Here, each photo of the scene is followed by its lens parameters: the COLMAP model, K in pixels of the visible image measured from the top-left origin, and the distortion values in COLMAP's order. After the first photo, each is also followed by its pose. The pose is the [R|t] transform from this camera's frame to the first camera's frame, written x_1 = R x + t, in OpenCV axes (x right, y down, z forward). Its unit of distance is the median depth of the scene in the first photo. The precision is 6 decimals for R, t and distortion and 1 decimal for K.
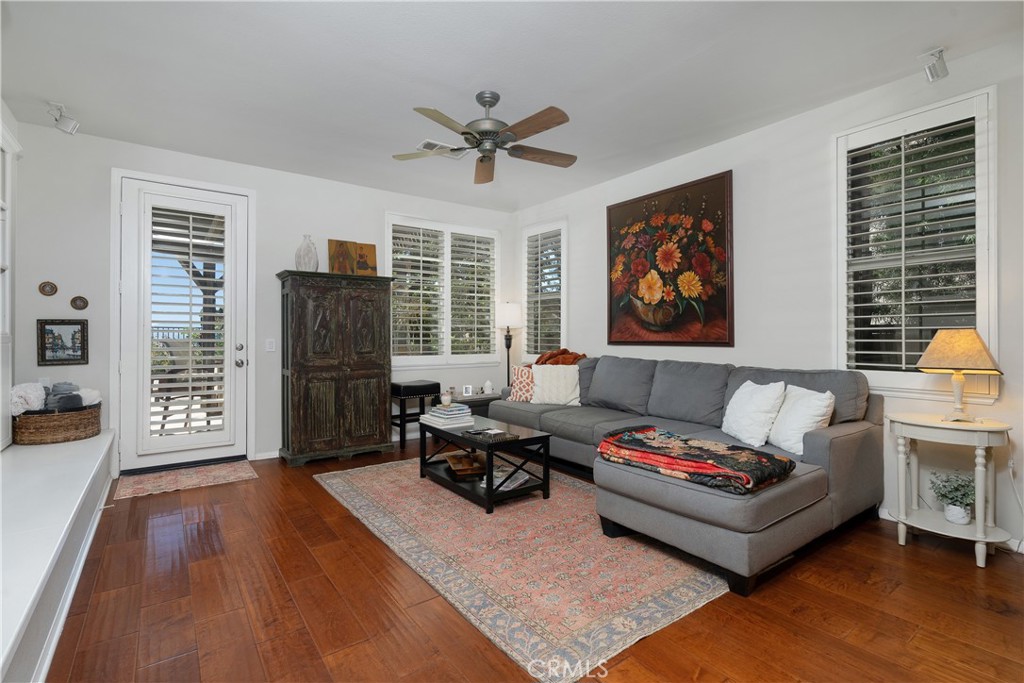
lens RADIAL K [[472.1, 0, 504.2], [0, 472.1, 336.1], [0, 0, 1]] dist [0.000961, 0.000441]
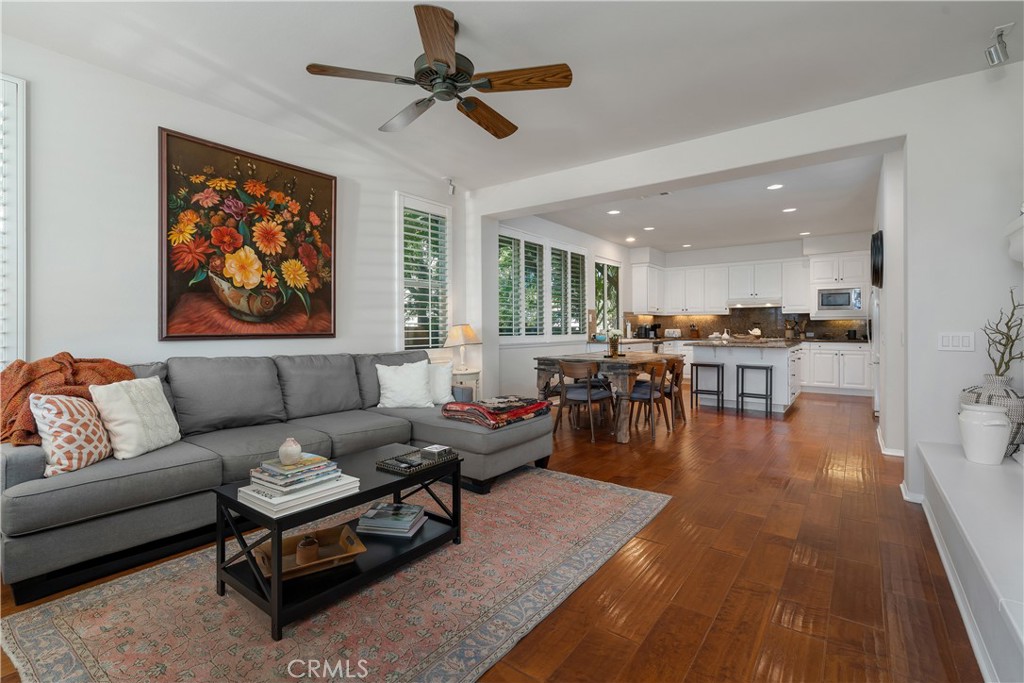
lens RADIAL K [[459.2, 0, 515.1], [0, 459.2, 326.8], [0, 0, 1]] dist [-0.001188, -0.001194]
pose [[-0.290423, 0.006344, 0.956877, -0.586584], [0.001715, 0.999980, -0.006109, 0.003399], [-0.956897, -0.000133, -0.290428, 0.807194]]
